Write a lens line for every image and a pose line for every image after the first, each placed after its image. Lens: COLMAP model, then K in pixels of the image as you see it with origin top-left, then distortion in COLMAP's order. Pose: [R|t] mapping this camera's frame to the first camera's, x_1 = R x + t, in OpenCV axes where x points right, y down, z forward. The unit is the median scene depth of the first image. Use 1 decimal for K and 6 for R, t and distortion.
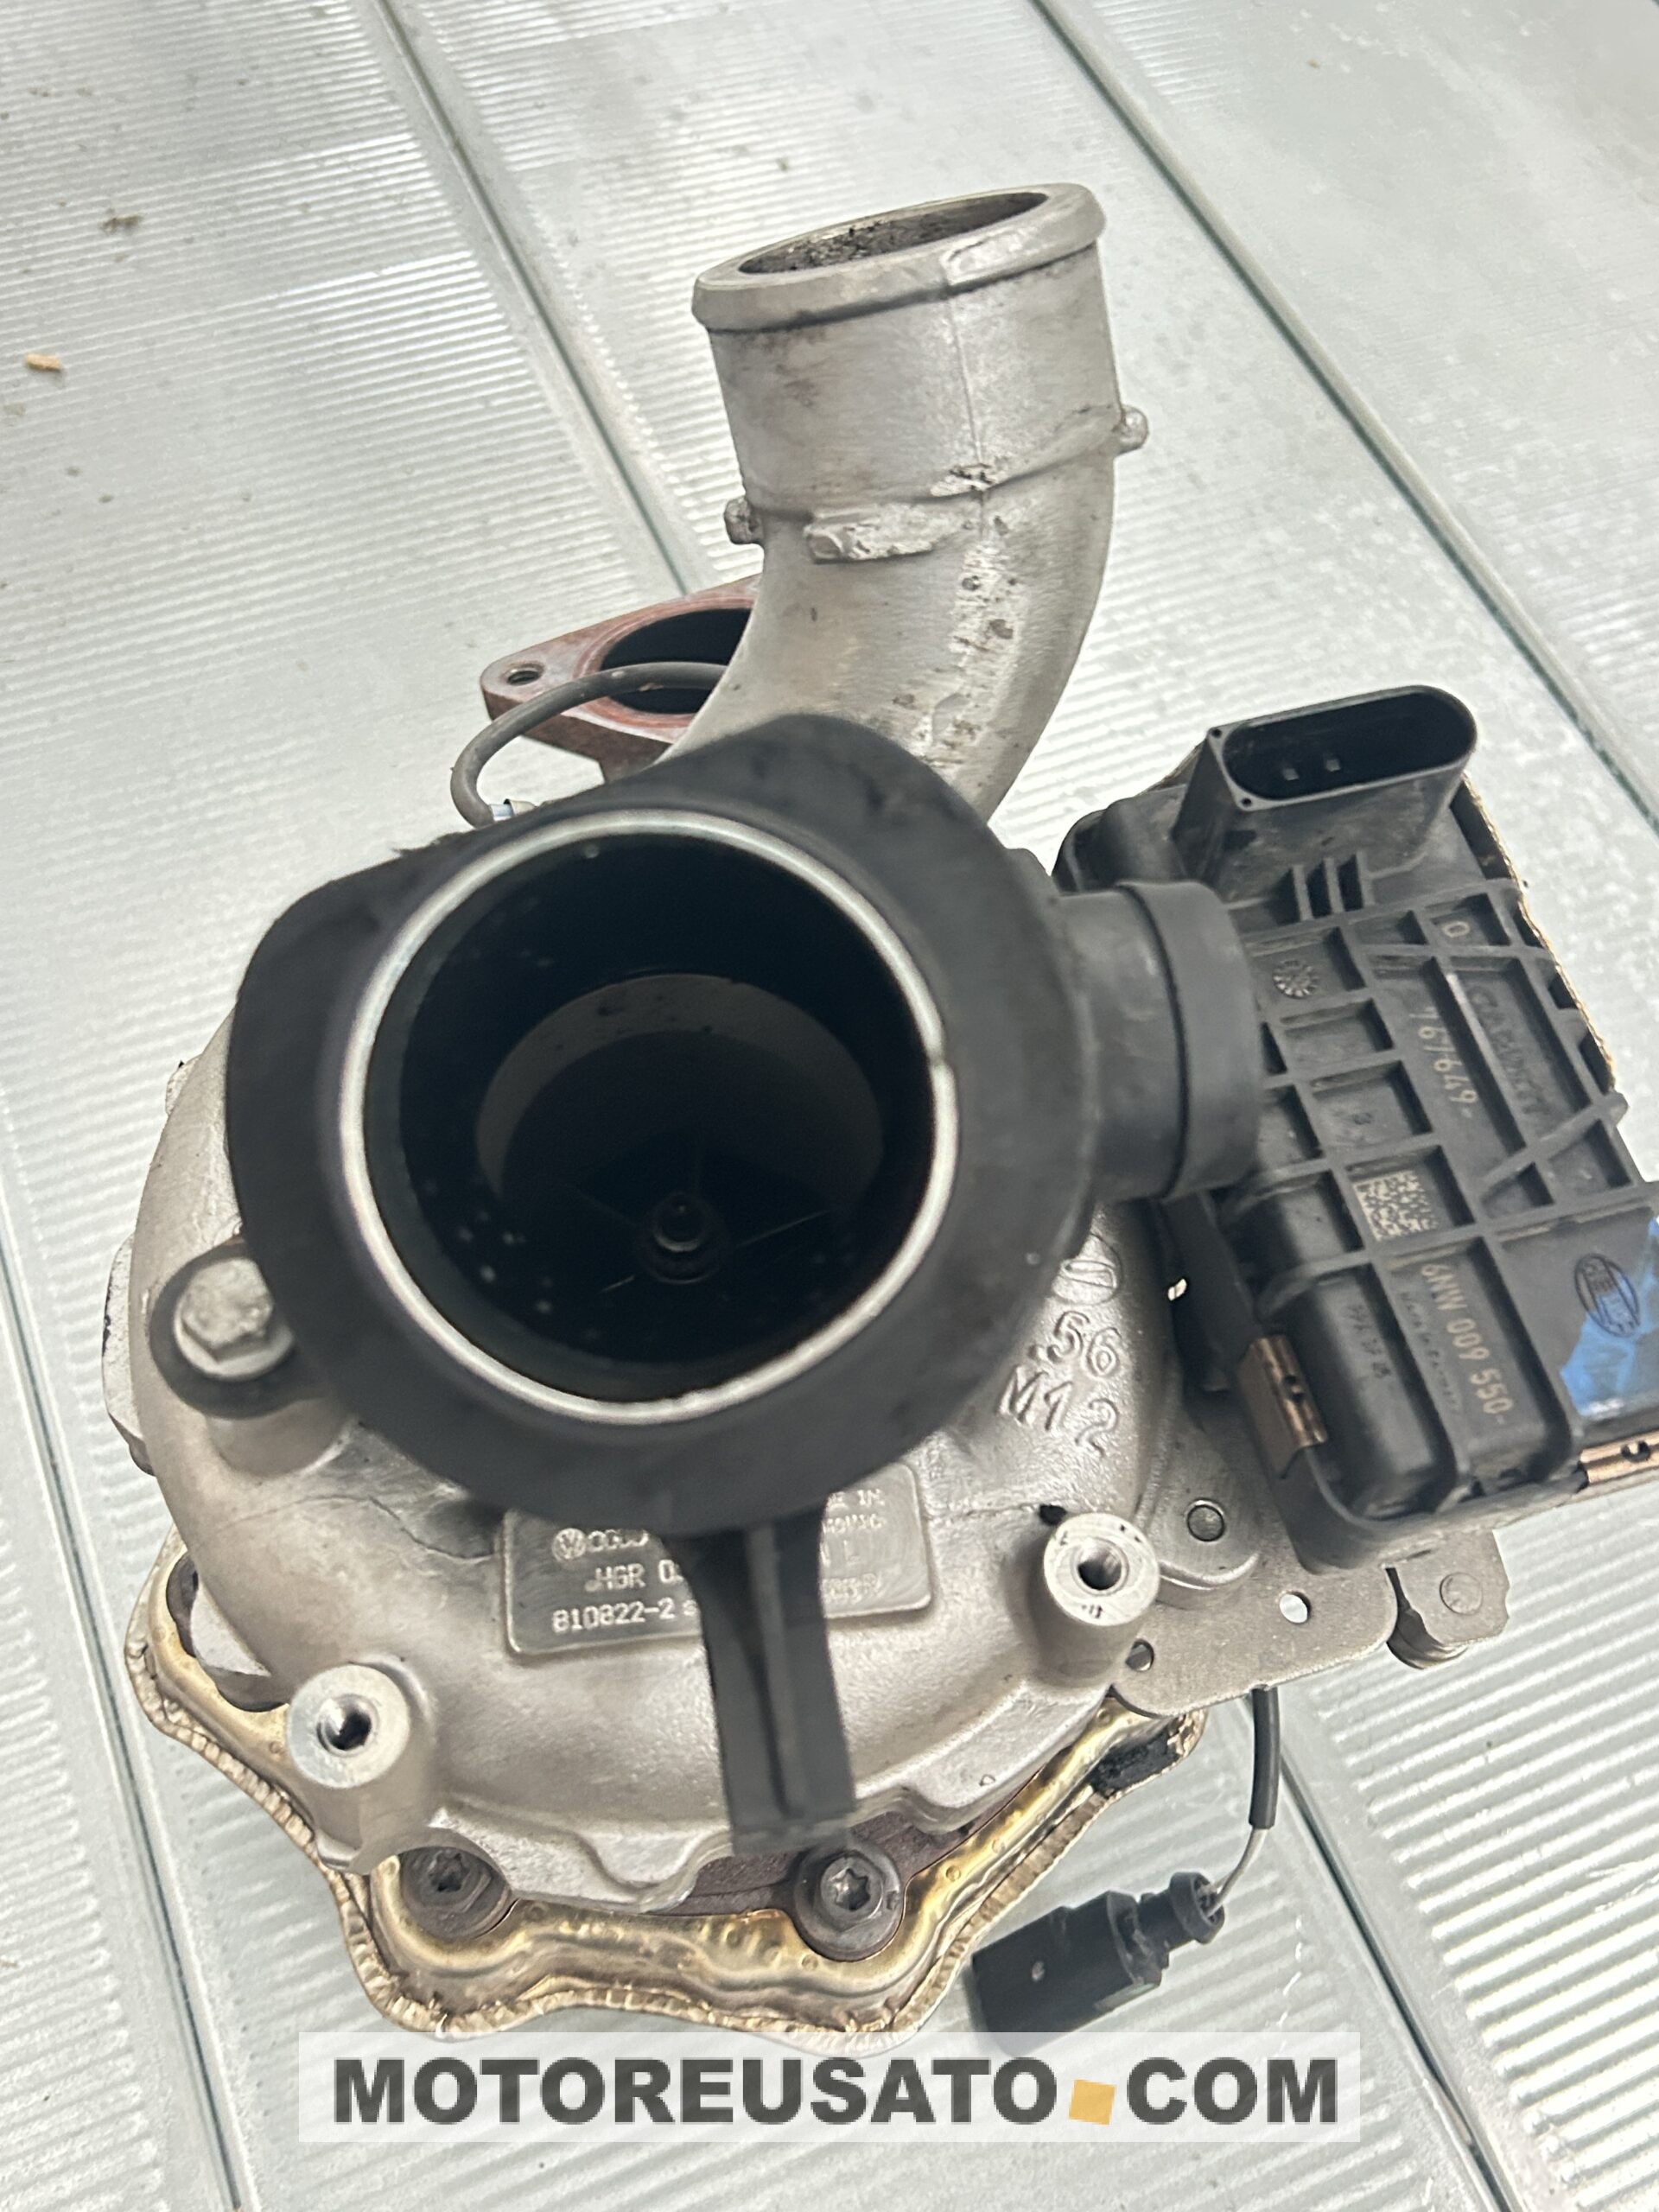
lens RADIAL K [[2381.6, 0, 843.1], [0, 2381.6, 1114.4], [0, 0, 1]] dist [0.150454, -0.358602]
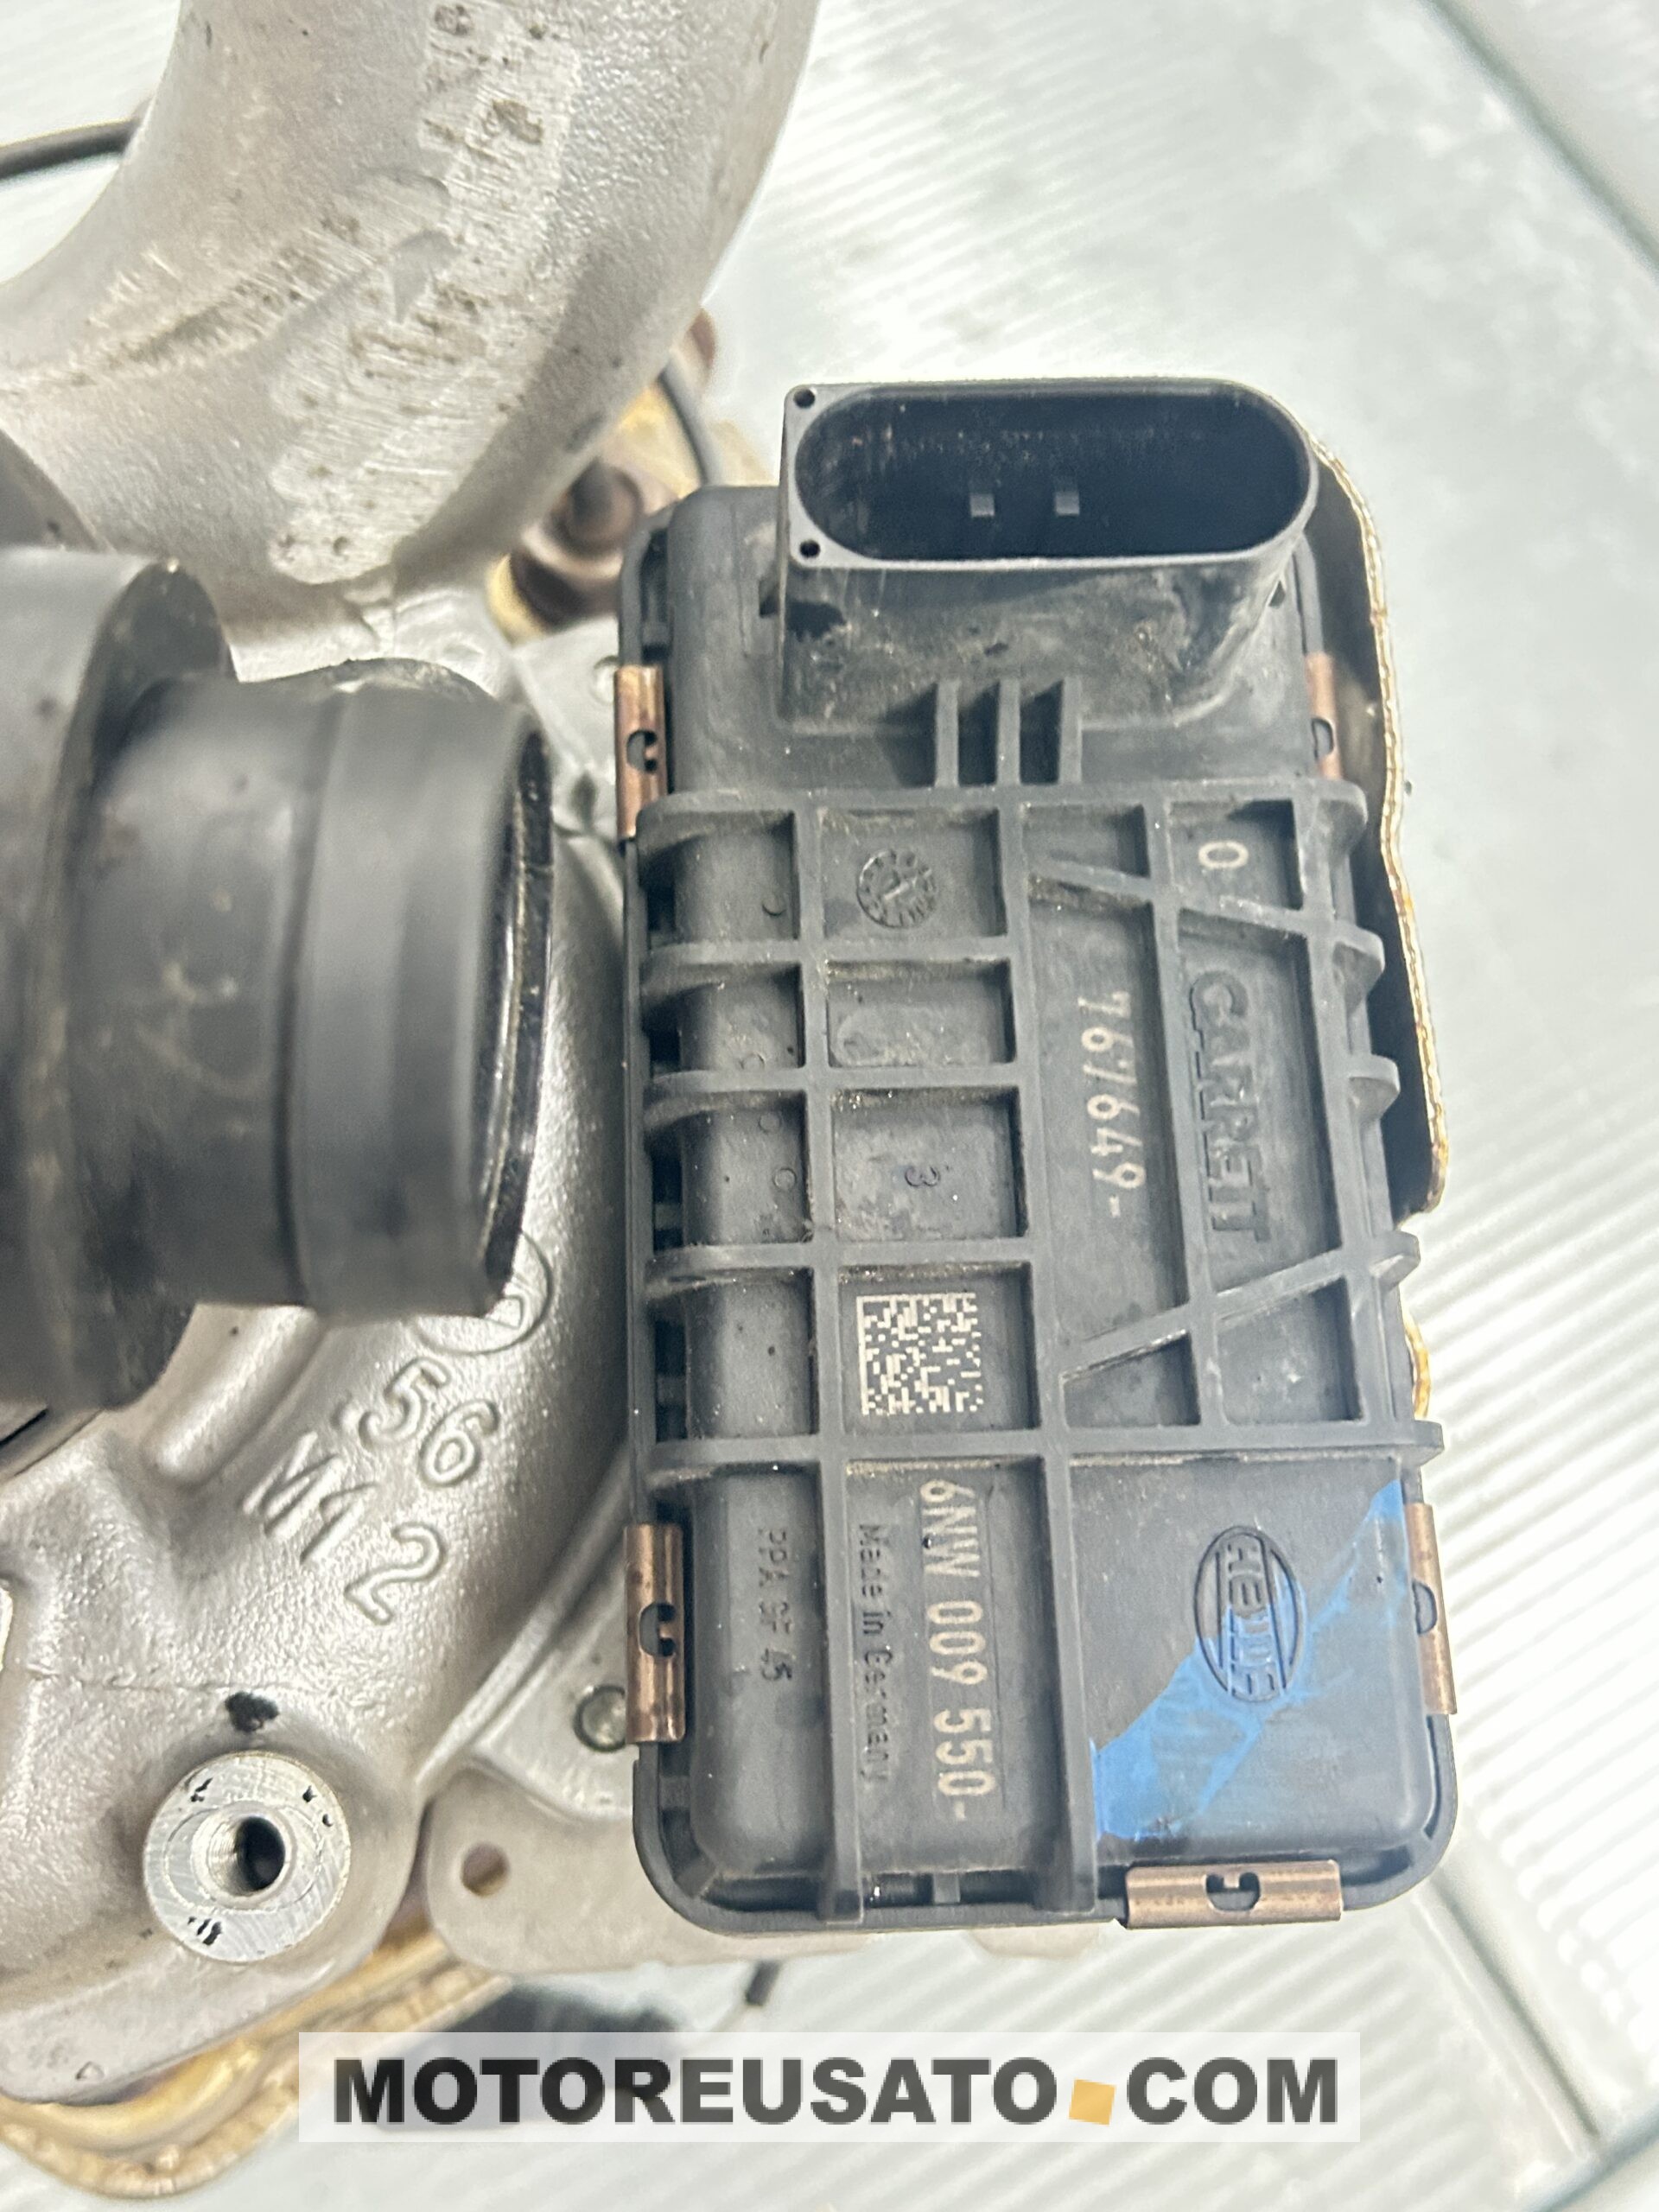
lens RADIAL K [[2378.7, 0, 829.5], [0, 2378.7, 1106.0], [0, 0, 1]] dist [0.160326, -0.423376]
pose [[0.967951, 0.222867, -0.115762, 0.242240], [-0.199238, 0.962084, 0.186277, -0.104605], [0.152888, -0.157243, 0.975654, 0.446010]]
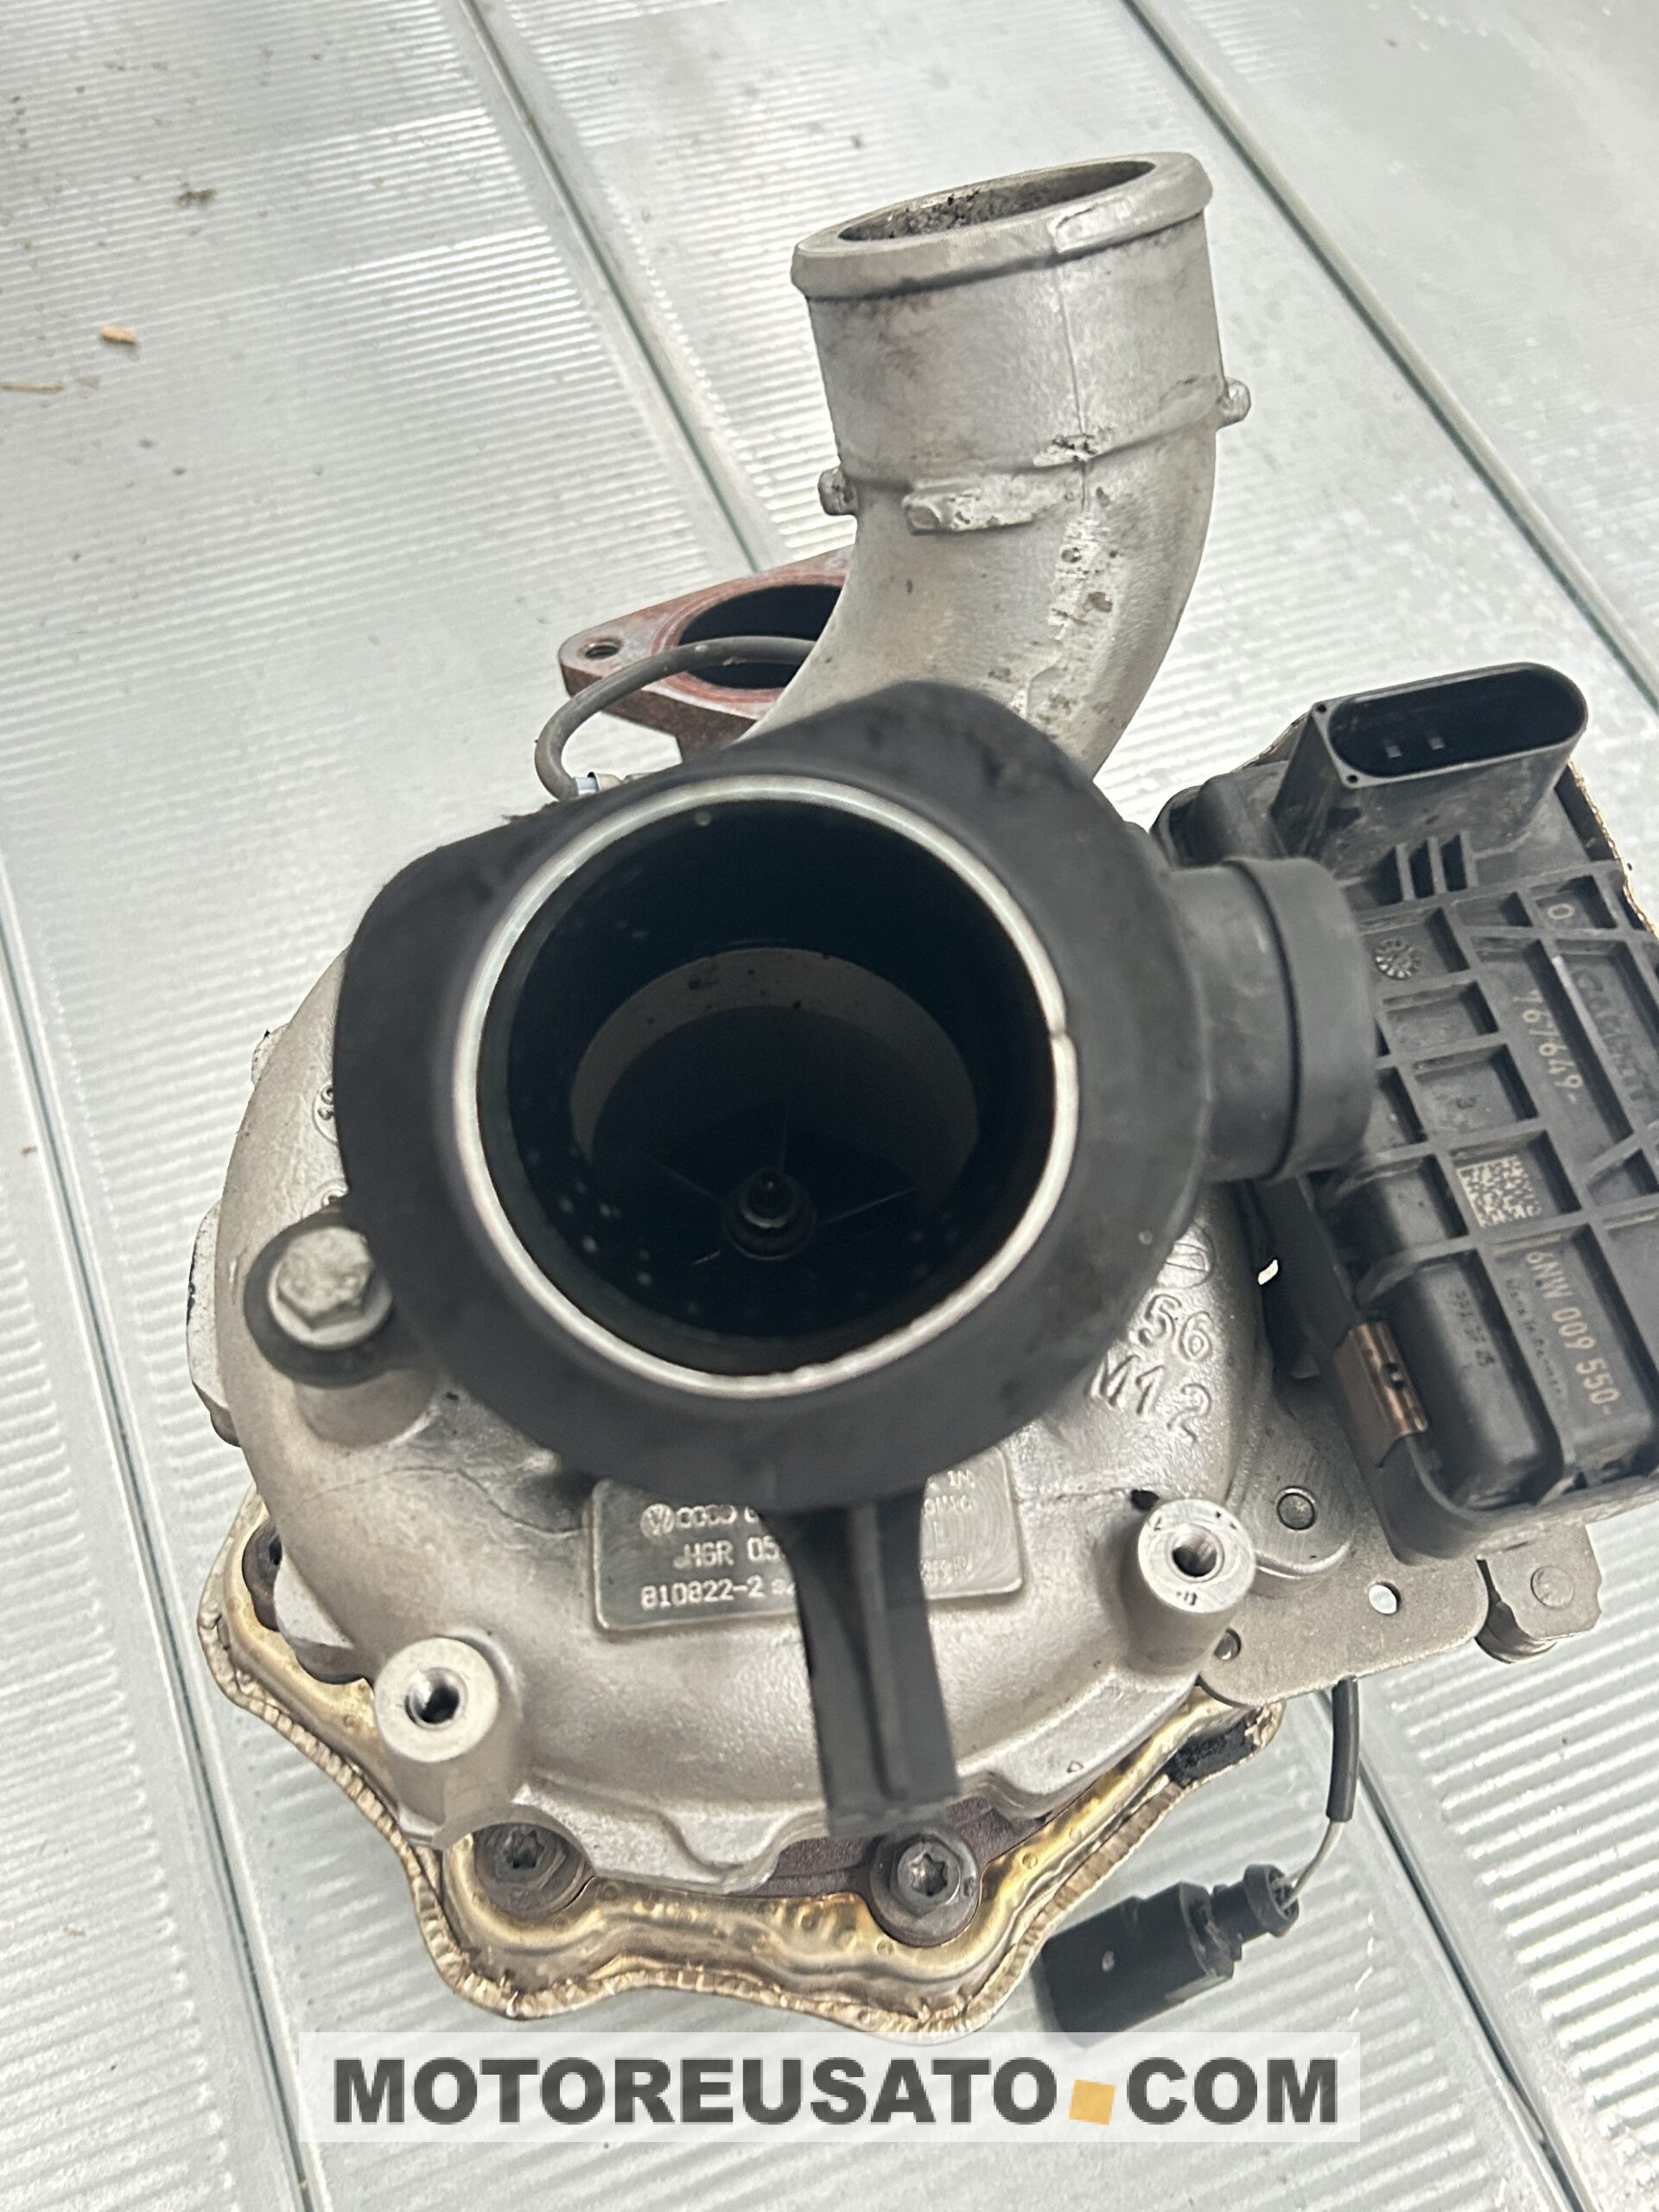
lens RADIAL K [[2378.7, 0, 829.5], [0, 2378.7, 1106.0], [0, 0, 1]] dist [0.160326, -0.423376]
pose [[0.999751, 0.013143, -0.018013, -0.024919], [-0.013113, 0.999912, 0.001782, 0.004557], [0.018035, -0.001545, 0.999836, 0.010631]]
